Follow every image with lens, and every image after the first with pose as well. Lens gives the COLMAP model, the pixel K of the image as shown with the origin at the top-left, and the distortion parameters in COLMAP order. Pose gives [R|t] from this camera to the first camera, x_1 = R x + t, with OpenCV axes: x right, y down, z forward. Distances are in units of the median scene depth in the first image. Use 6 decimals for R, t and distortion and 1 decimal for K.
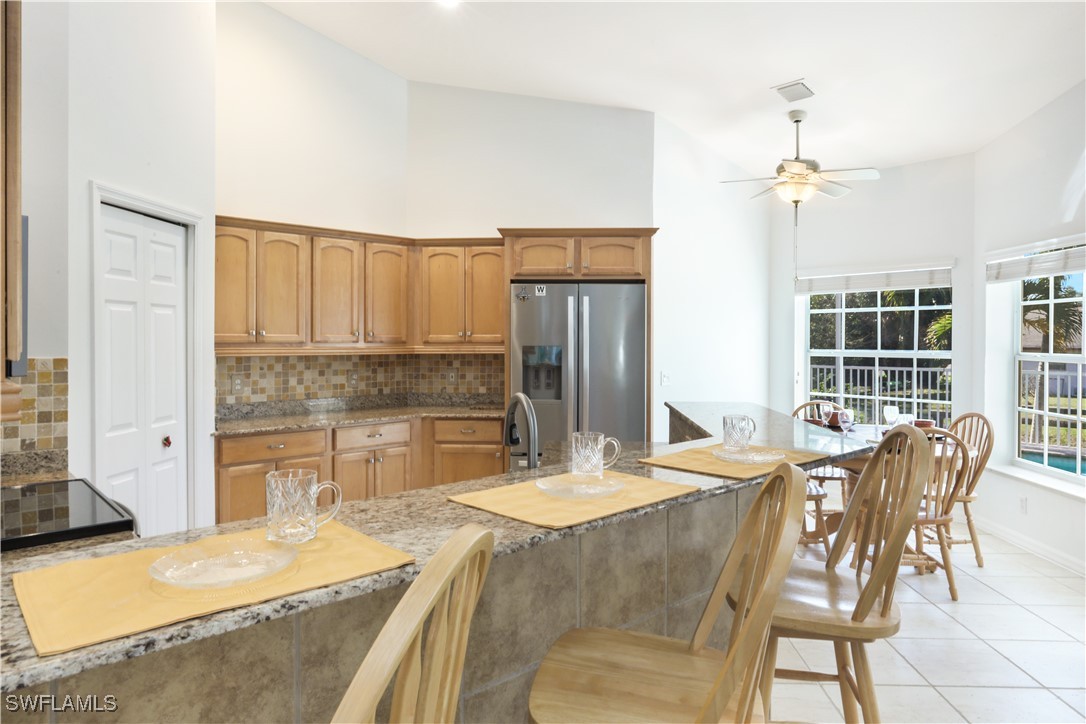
lens RADIAL K [[677.7, 0, 543.6], [0, 677.7, 342.6], [0, 0, 1]] dist [-0.000970, -0.000111]
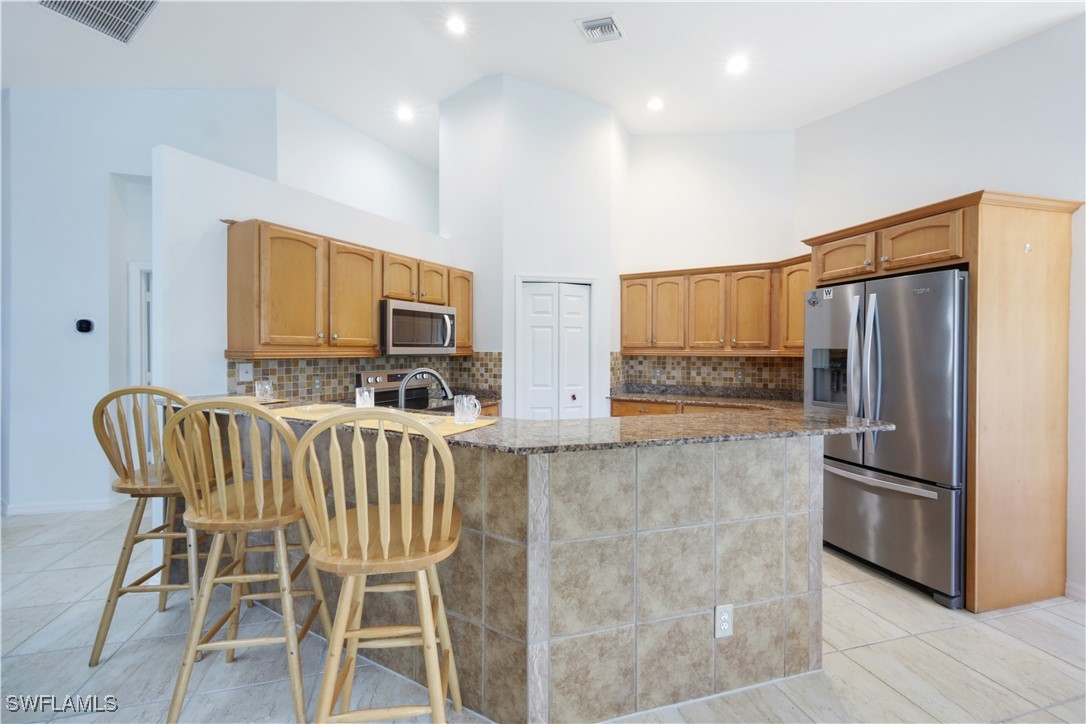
lens RADIAL K [[440.0, 0, 537.6], [0, 440.0, 357.9], [0, 0, 1]] dist [-0.001173, 0.000055]
pose [[0.321088, 0.016057, -0.946913, 0.458899], [-0.007471, 0.999868, 0.014422, 0.011865], [0.947020, 0.002443, 0.321165, 0.367597]]
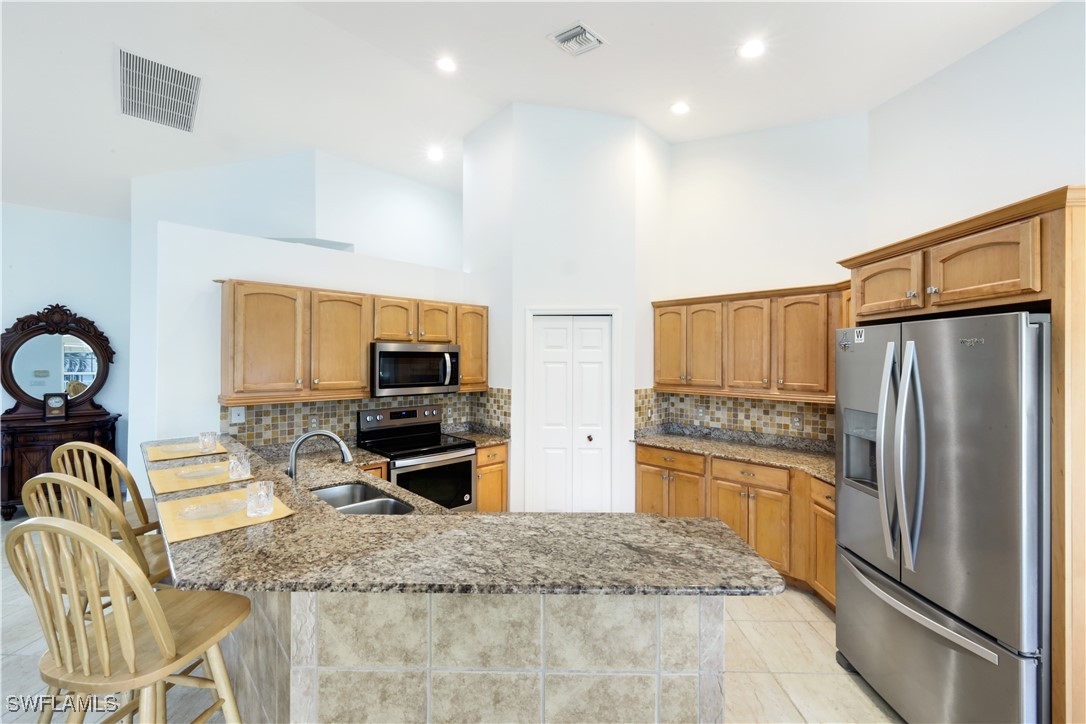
lens RADIAL K [[432.5, 0, 543.0], [0, 432.5, 362.0], [0, 0, 1]] dist [-0.002499, -0.000125]
pose [[0.042362, 0.005769, -0.999086, 0.434323], [-0.011875, 0.999916, 0.005271, -0.044890], [0.999032, 0.011641, 0.042427, 0.612201]]
